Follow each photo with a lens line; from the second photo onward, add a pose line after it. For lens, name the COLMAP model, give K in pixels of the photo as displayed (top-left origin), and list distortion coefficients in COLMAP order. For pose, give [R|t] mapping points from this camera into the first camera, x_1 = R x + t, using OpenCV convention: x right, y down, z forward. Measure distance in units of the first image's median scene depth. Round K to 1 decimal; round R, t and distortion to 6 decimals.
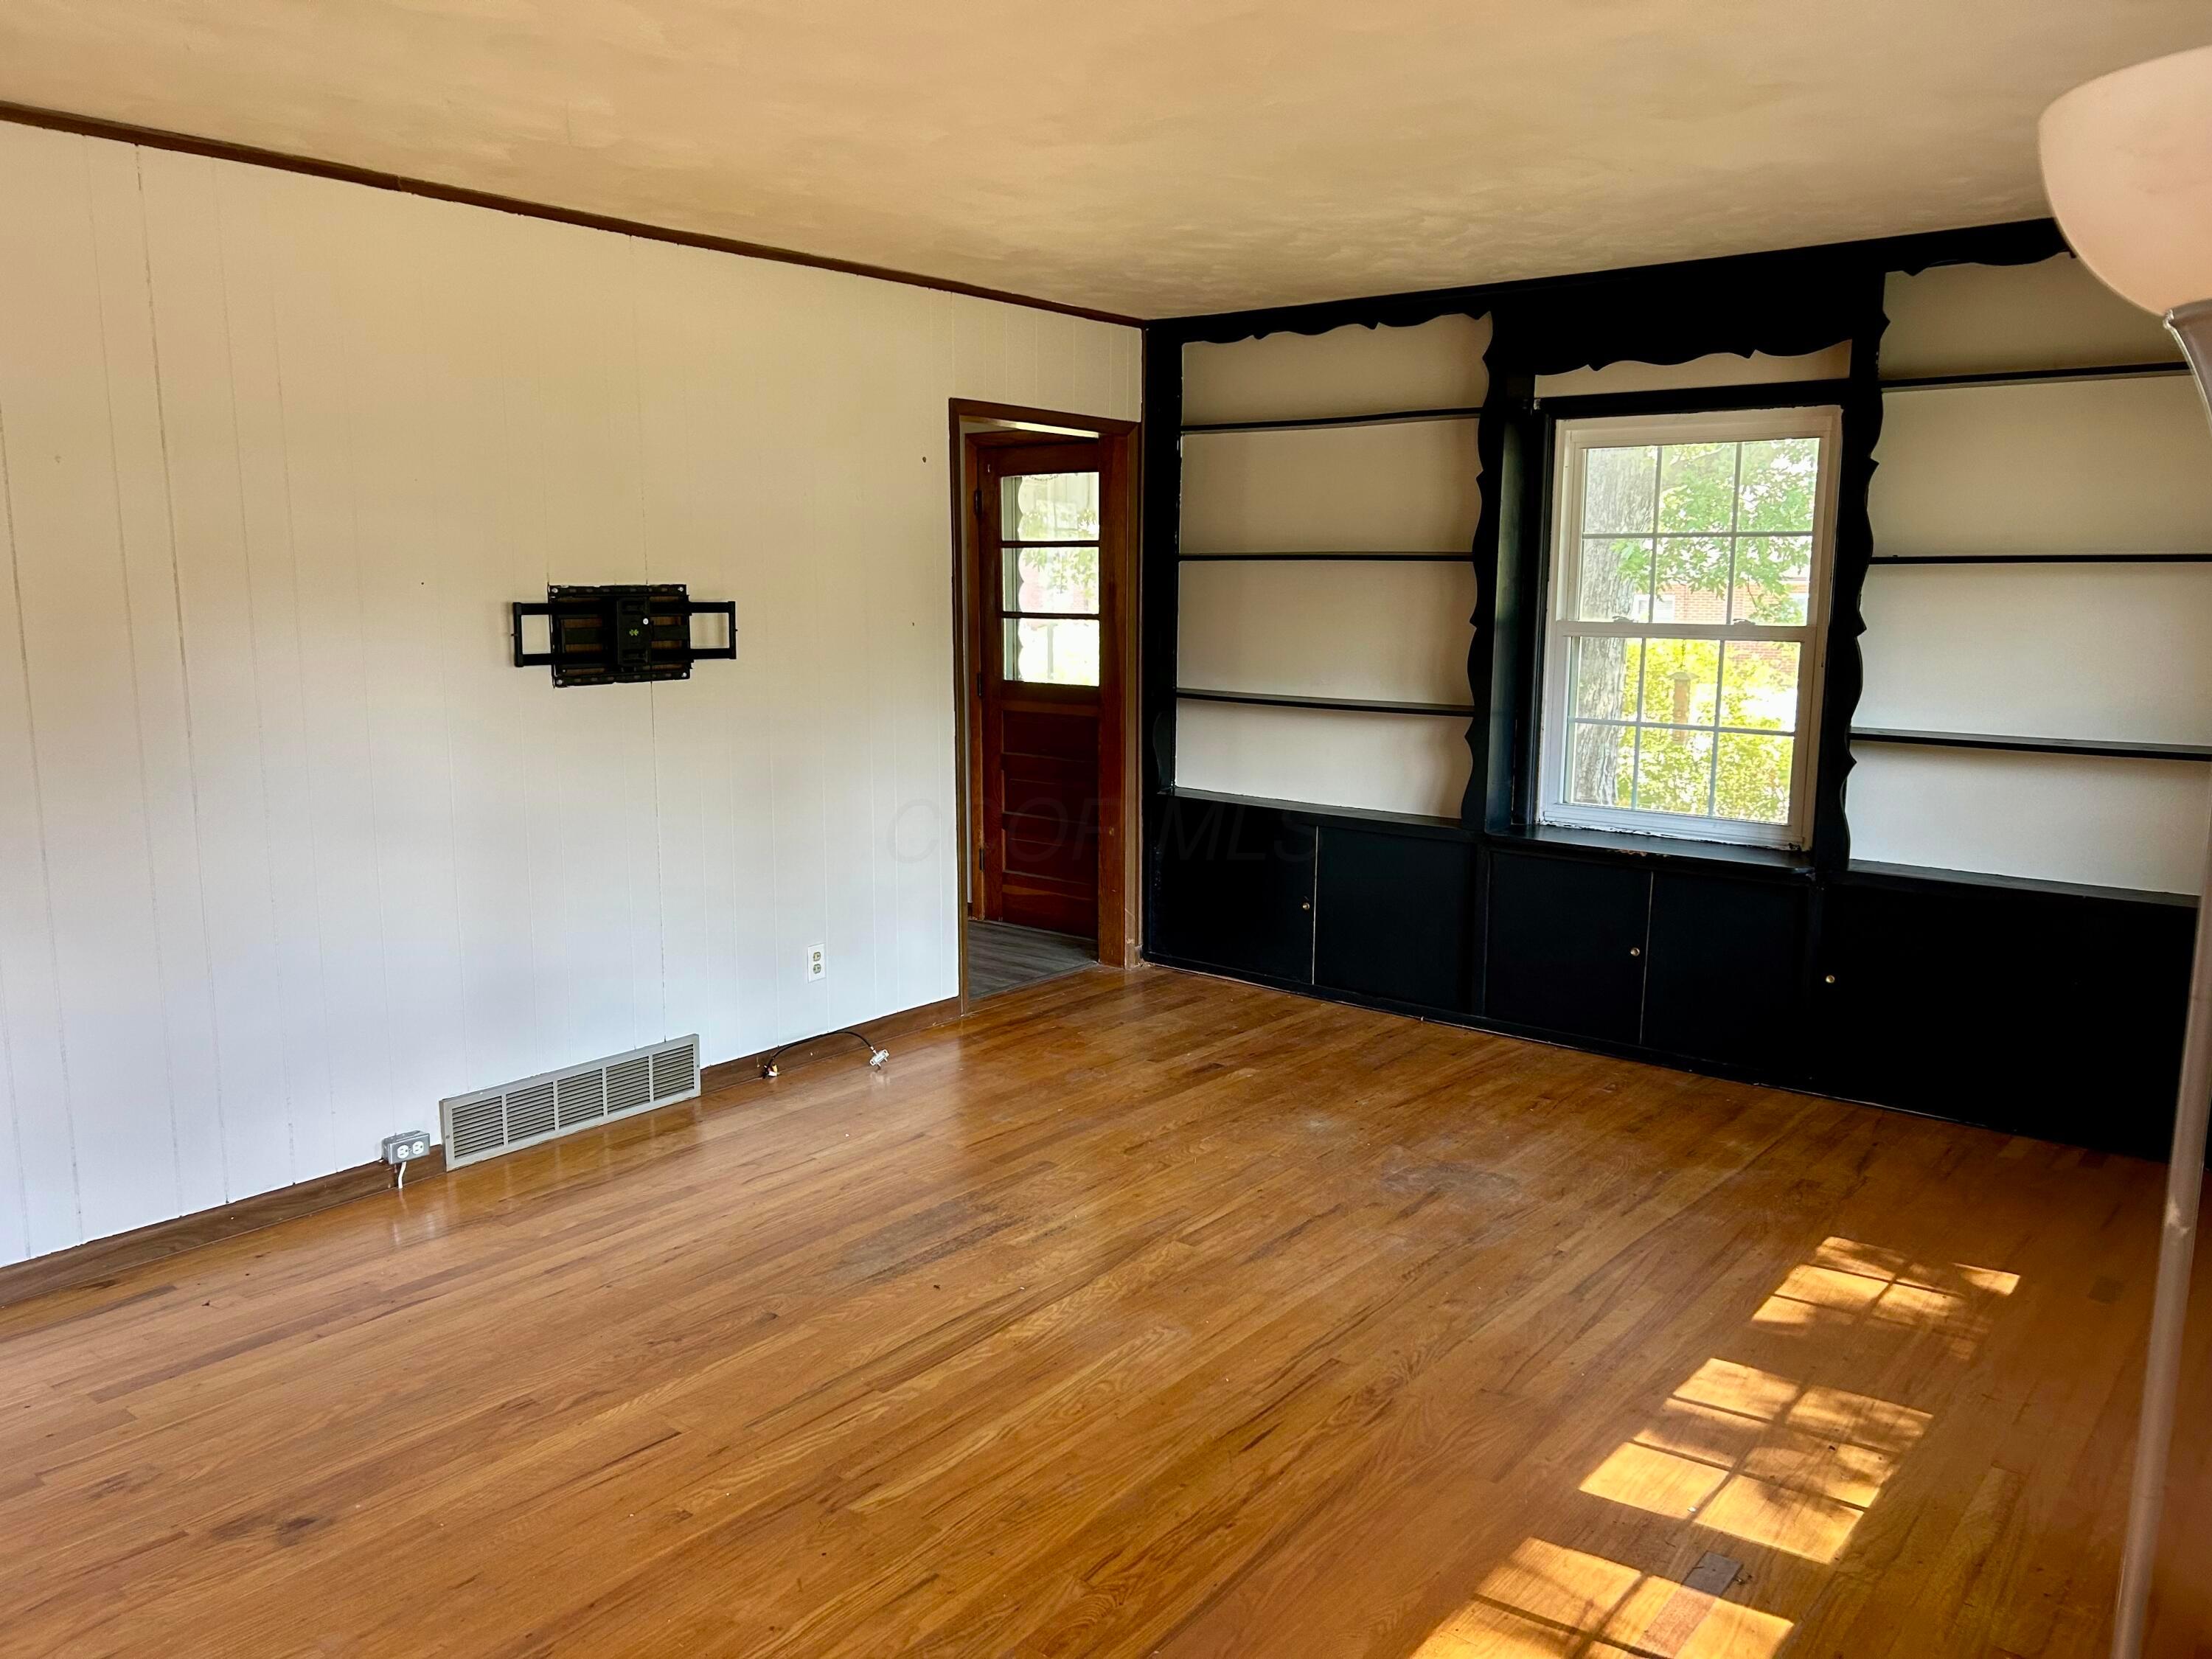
lens RADIAL K [[1703.5, 0, 1106.0], [0, 1703.5, 829.5], [0, 0, 1]] dist [0.026900, -0.006360]
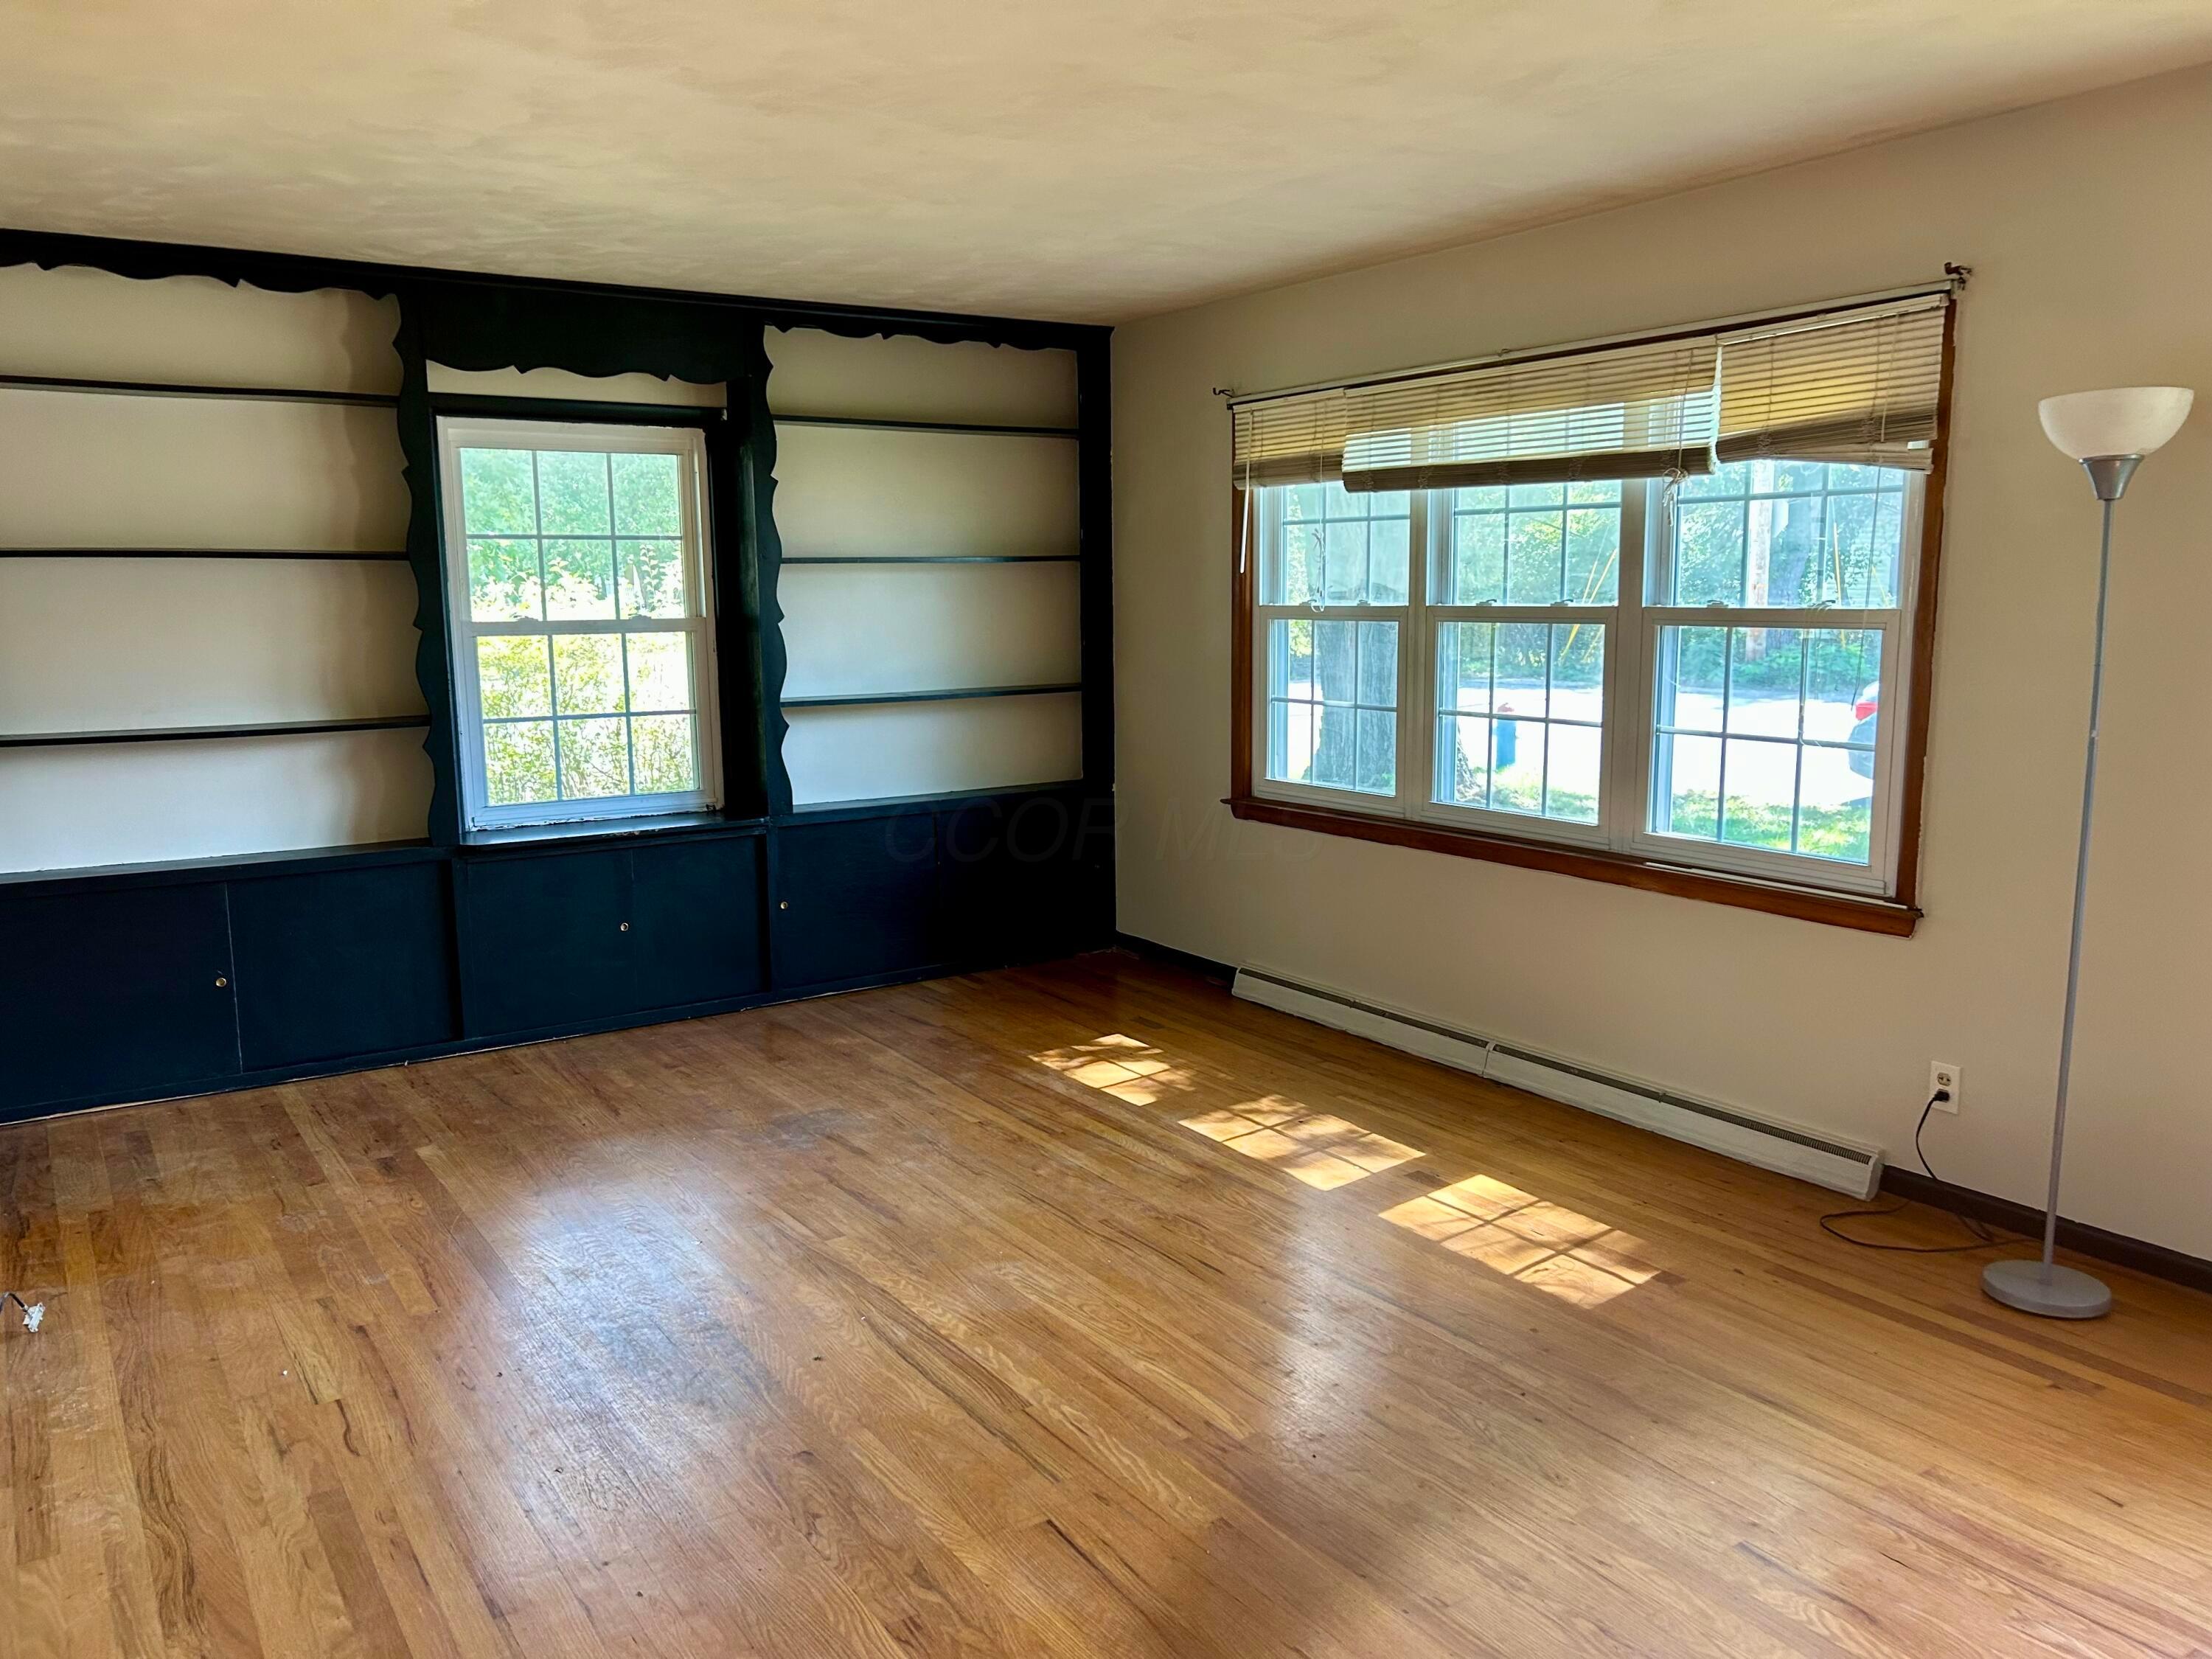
lens RADIAL K [[1703.5, 0, 1106.0], [0, 1703.5, 829.5], [0, 0, 1]] dist [0.026900, -0.006360]
pose [[0.268262, -0.146372, 0.952161, -0.628541], [0.161071, 0.981291, 0.105470, -0.052931], [-0.949785, 0.125072, 0.286819, 0.410738]]
